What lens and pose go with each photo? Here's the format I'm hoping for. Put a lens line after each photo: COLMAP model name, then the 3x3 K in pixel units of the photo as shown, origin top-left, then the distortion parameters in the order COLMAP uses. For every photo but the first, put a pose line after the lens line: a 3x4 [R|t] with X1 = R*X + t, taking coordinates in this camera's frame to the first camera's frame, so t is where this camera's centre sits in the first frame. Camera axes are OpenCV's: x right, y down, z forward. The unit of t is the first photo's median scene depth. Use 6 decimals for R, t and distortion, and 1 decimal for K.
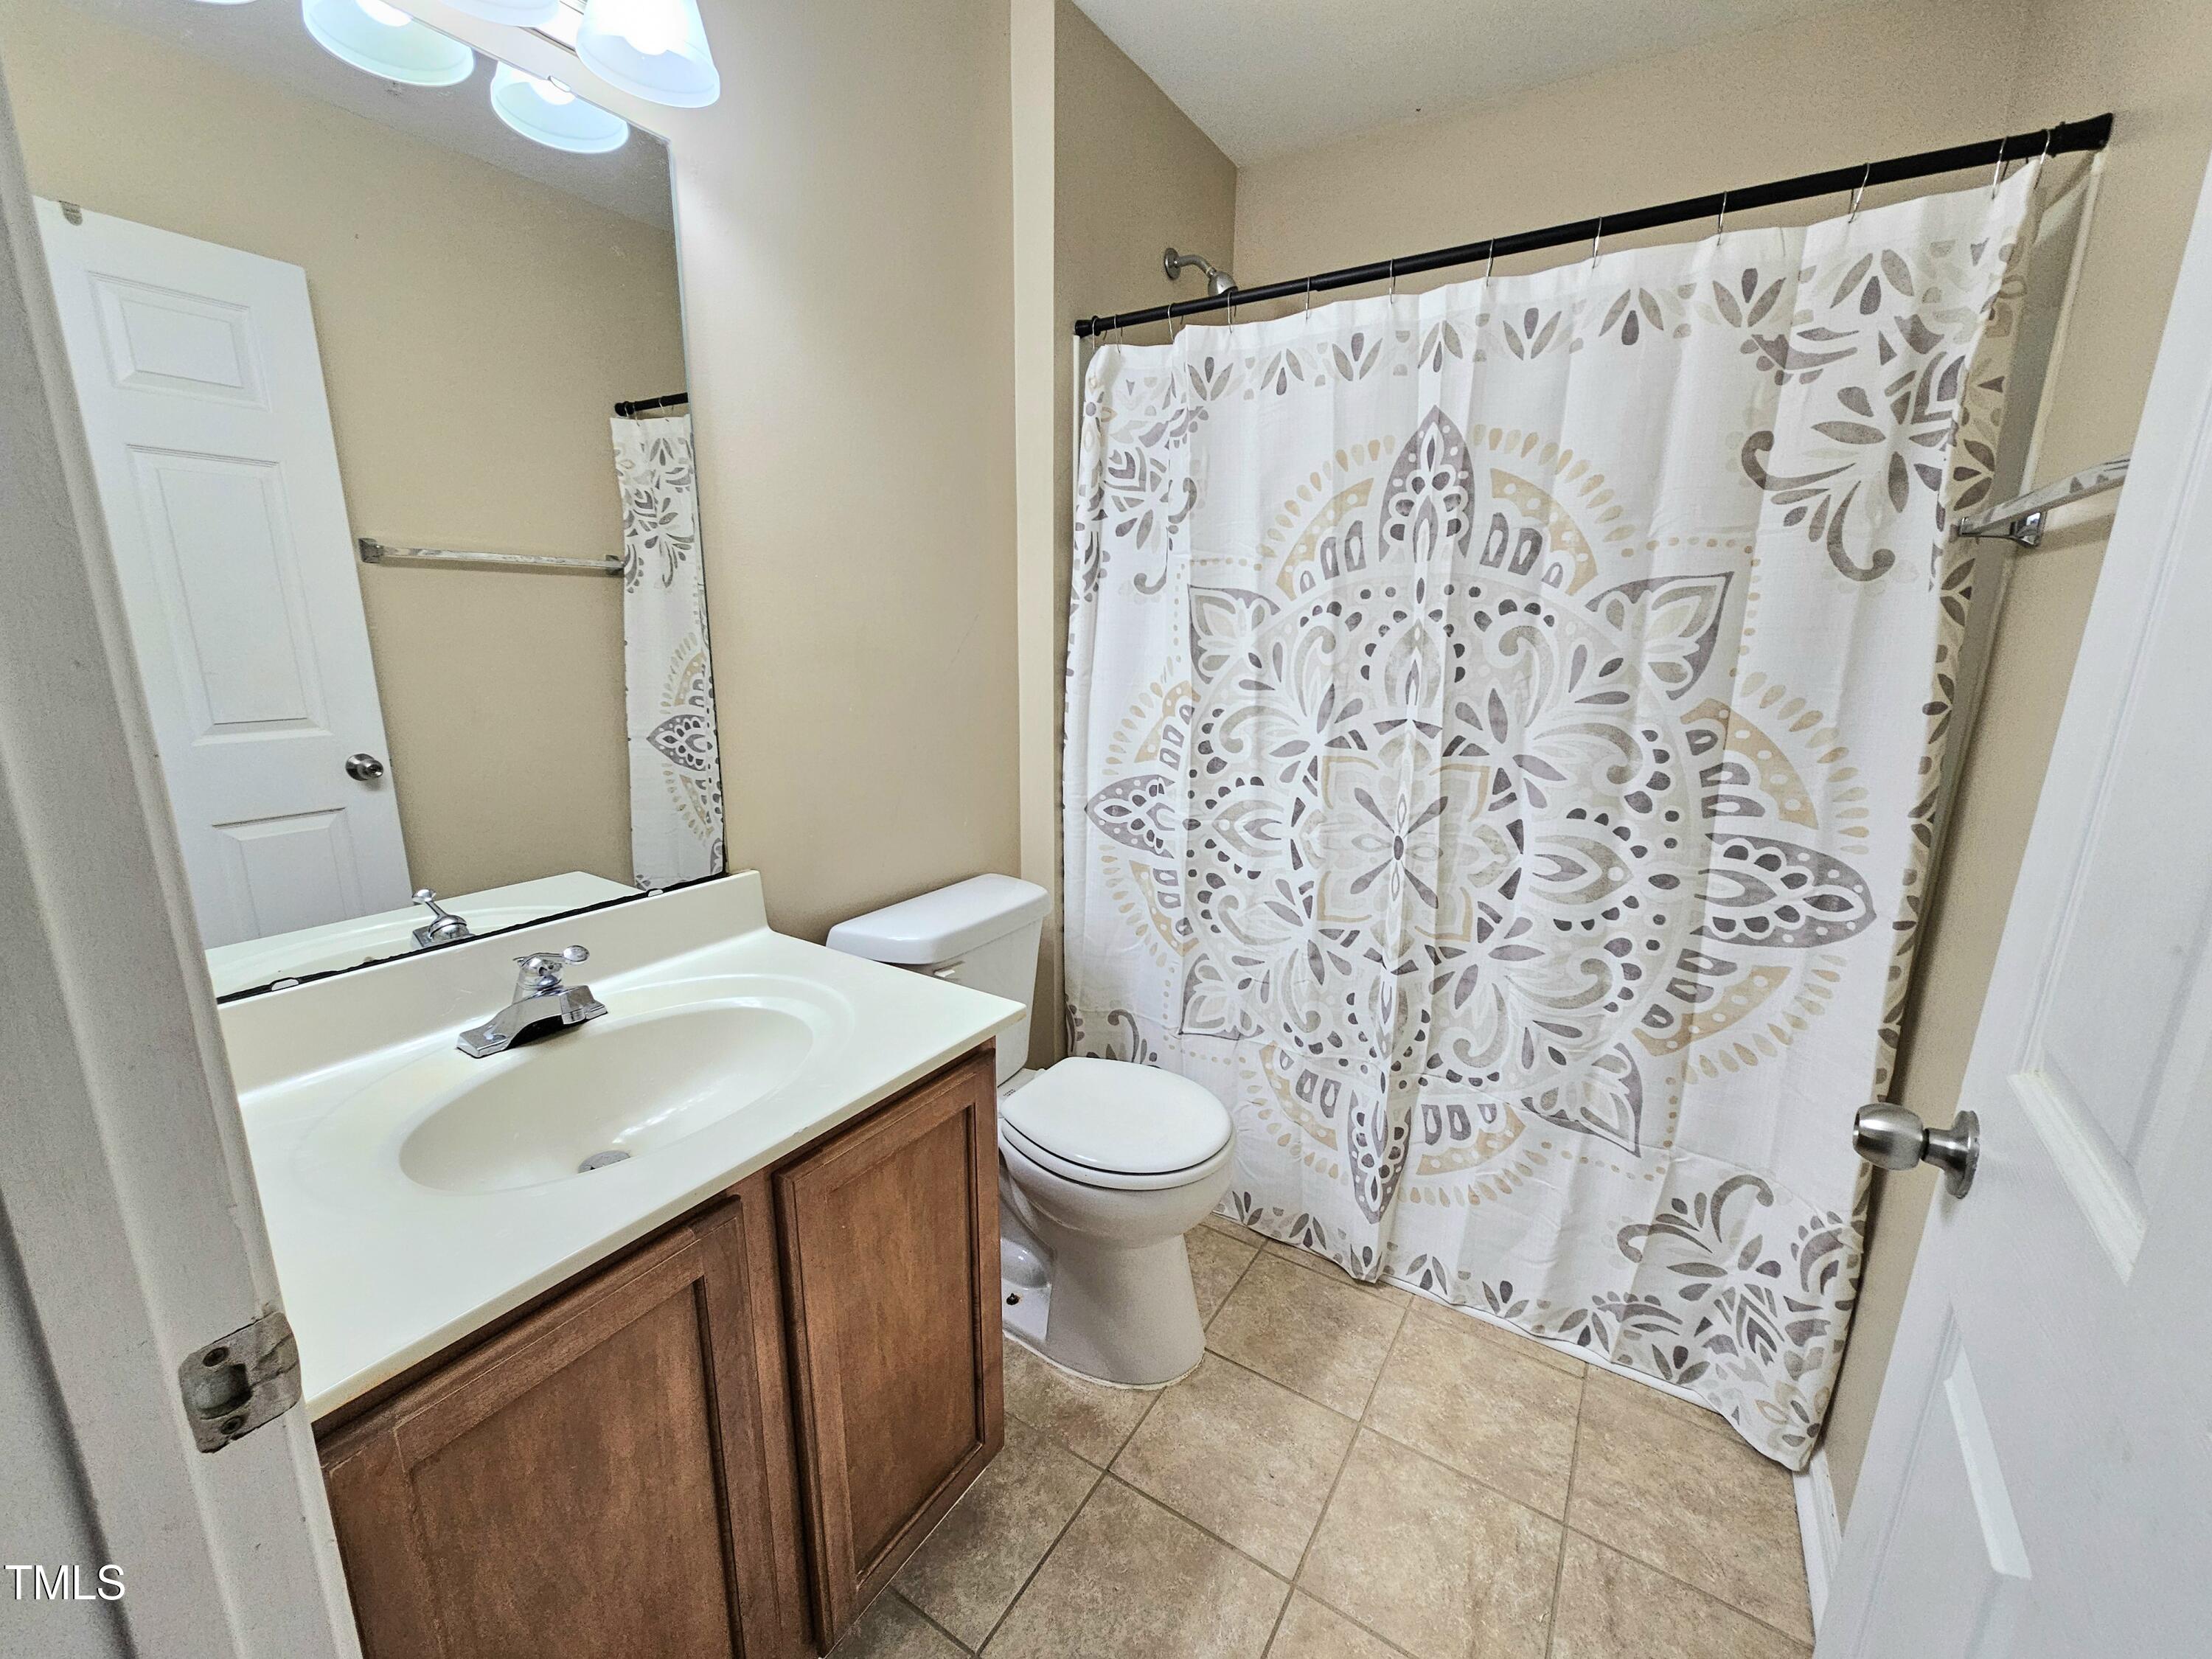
lens RADIAL K [[911.4, 0, 1105.7], [0, 911.4, 832.1], [0, 0, 1]] dist [-0.003402, 0.002202]
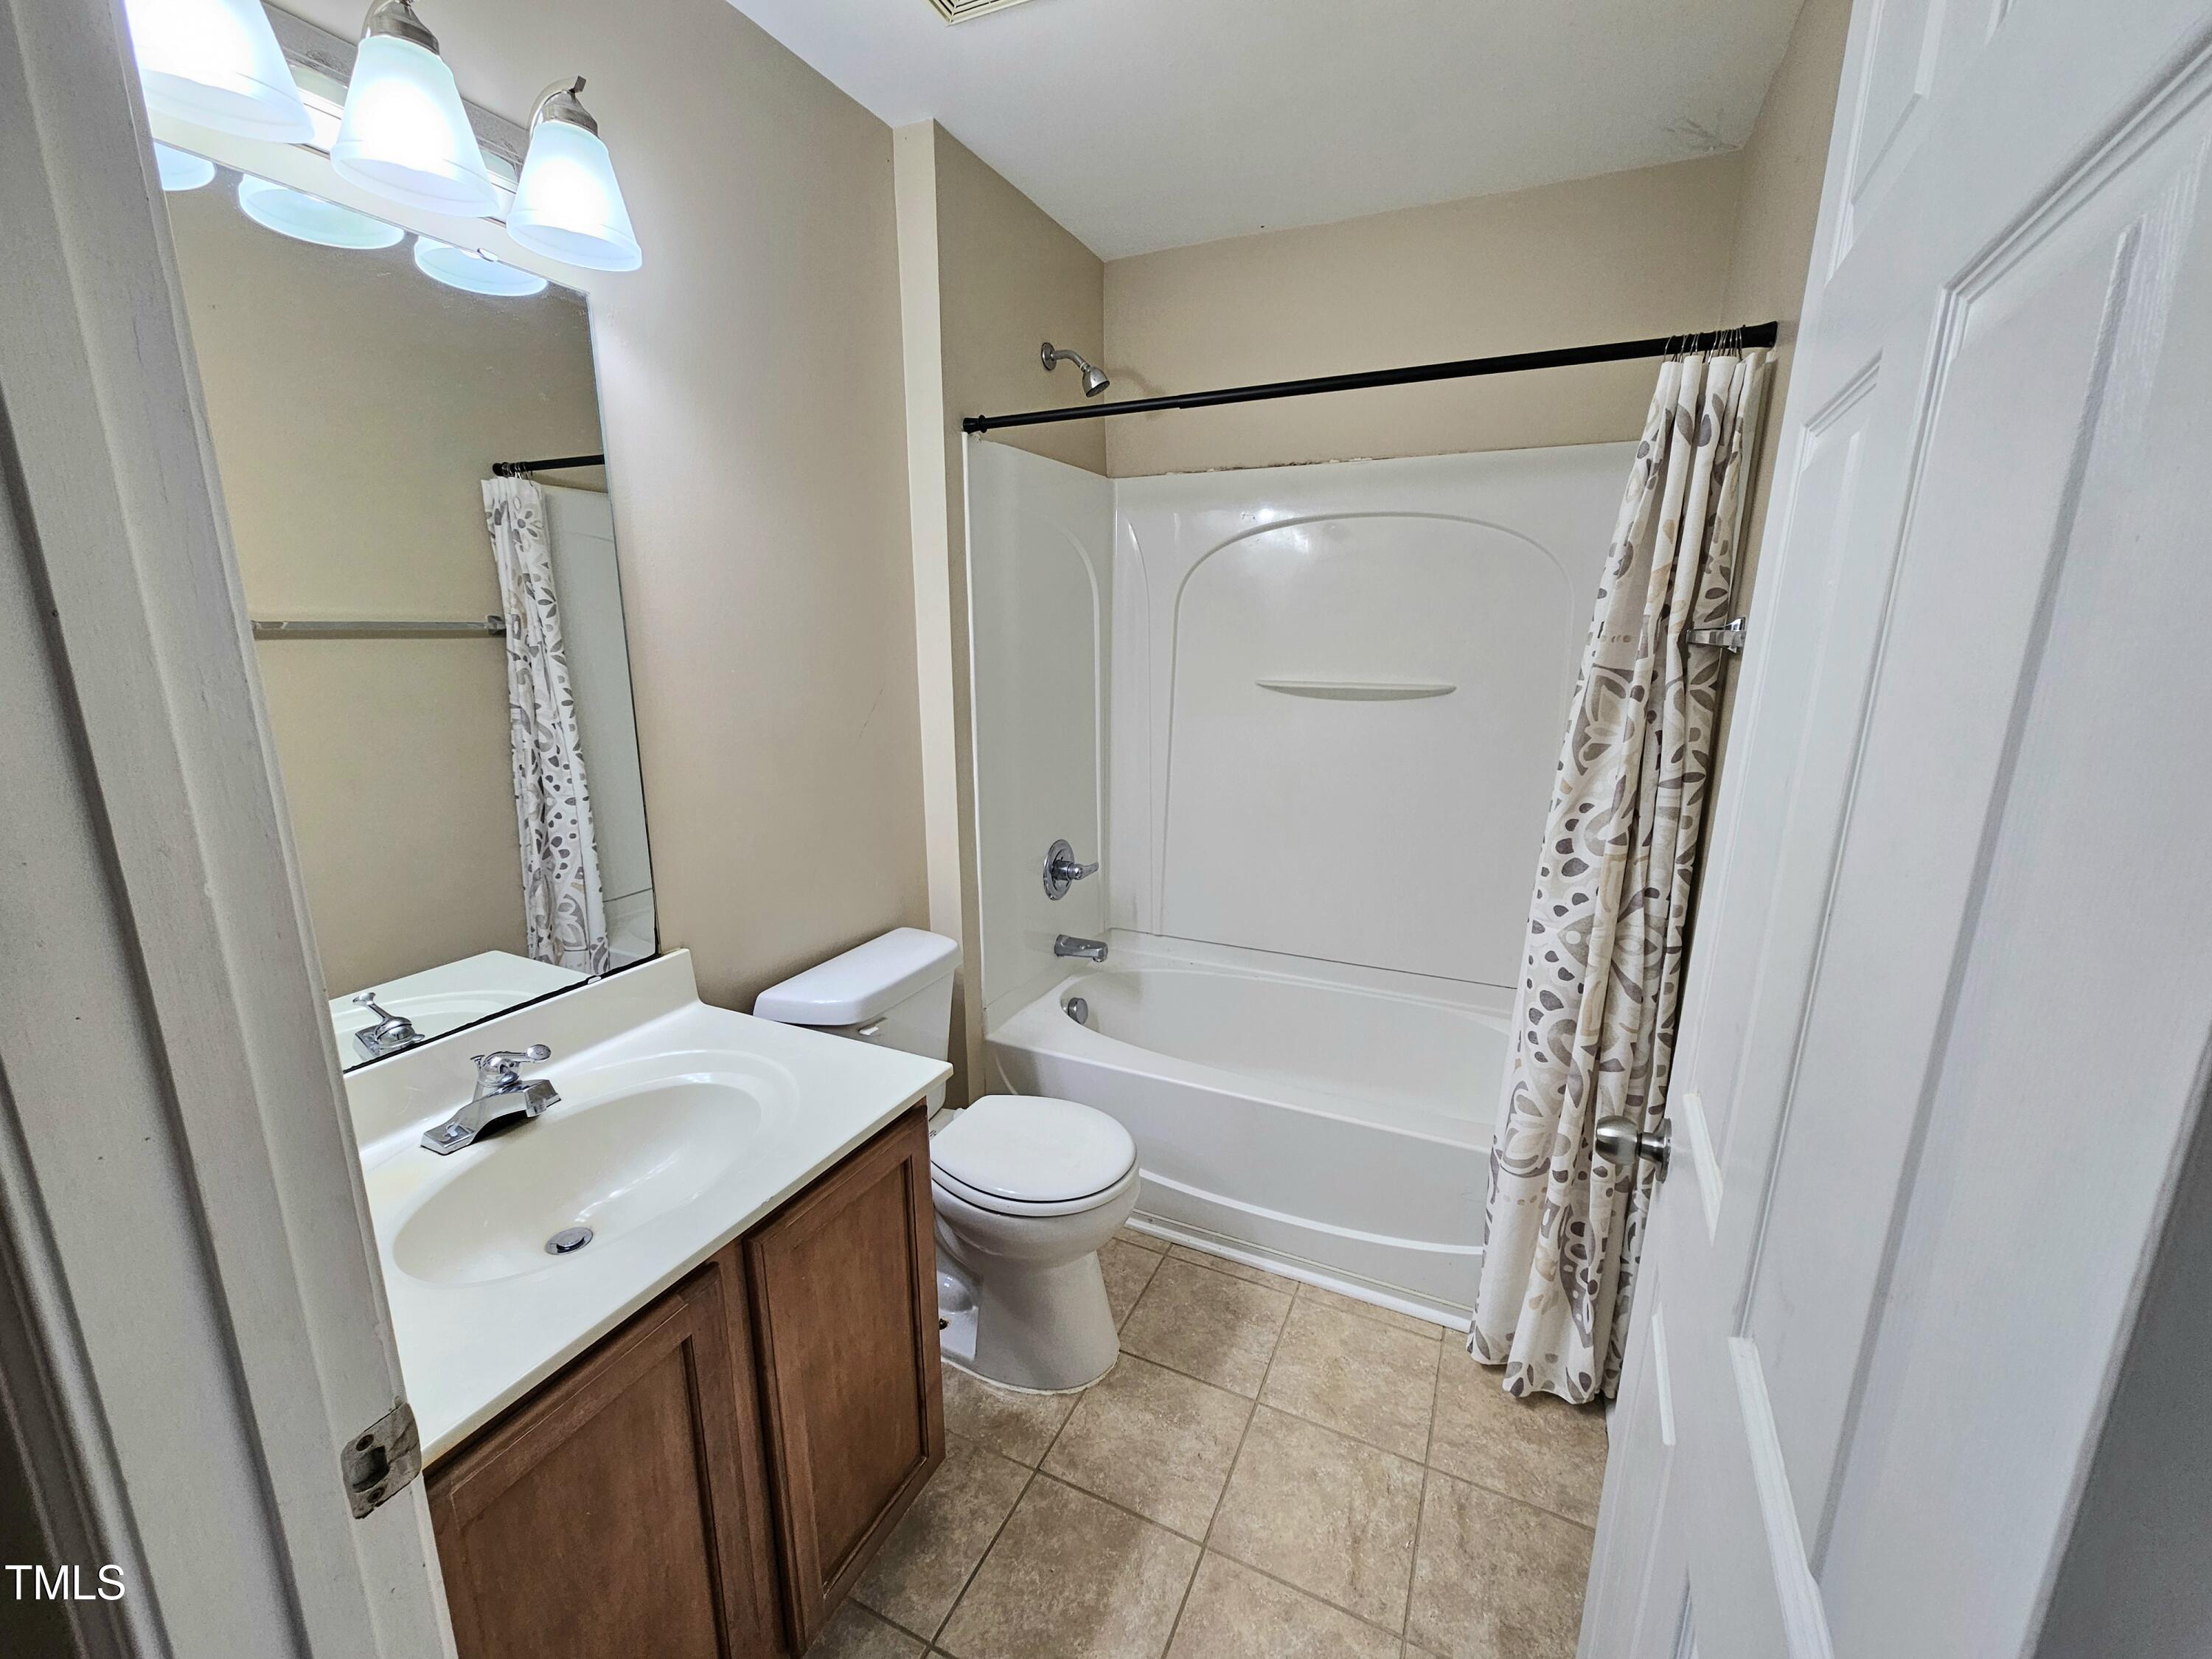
lens RADIAL K [[911.4, 0, 1107.1], [0, 911.4, 833.5], [0, 0, 1]] dist [-0.003402, 0.002202]
pose [[0.991714, -0.039517, 0.122238, -0.022859], [0.040066, 0.999195, -0.002034, -0.085122], [-0.122059, 0.006915, 0.992499, -0.146257]]
